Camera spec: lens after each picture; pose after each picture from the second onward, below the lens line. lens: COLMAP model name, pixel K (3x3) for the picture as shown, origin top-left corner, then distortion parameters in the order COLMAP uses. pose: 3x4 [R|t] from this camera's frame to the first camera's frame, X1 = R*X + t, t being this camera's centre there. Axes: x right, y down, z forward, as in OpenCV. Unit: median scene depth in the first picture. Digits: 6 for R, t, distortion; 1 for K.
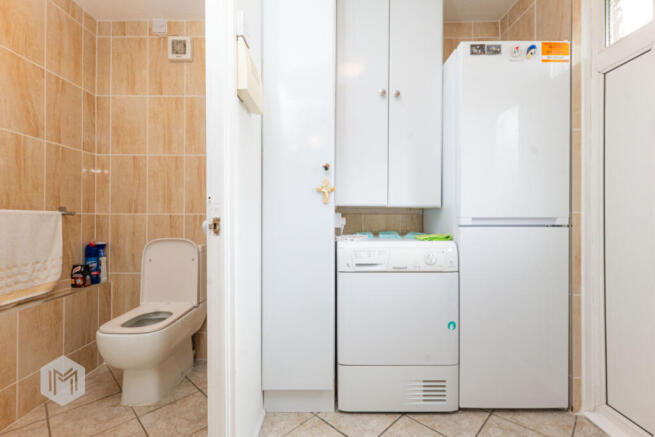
lens RADIAL K [[303.1, 0, 324.8], [0, 303.1, 211.3], [0, 0, 1]] dist [0.000139, -0.000454]
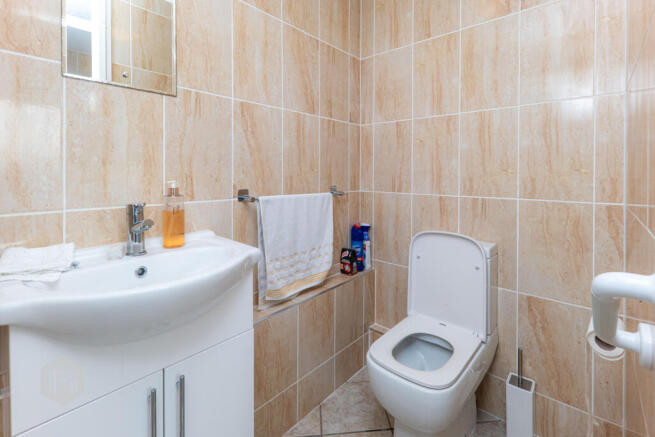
lens RADIAL K [[303.1, 0, 324.8], [0, 303.1, 211.3], [0, 0, 1]] dist [0.000139, -0.000454]
pose [[0.737535, 0.083099, -0.670176, -0.232058], [0.005846, 0.991577, 0.129385, -0.056608], [0.675283, -0.099344, 0.730838, 0.268218]]
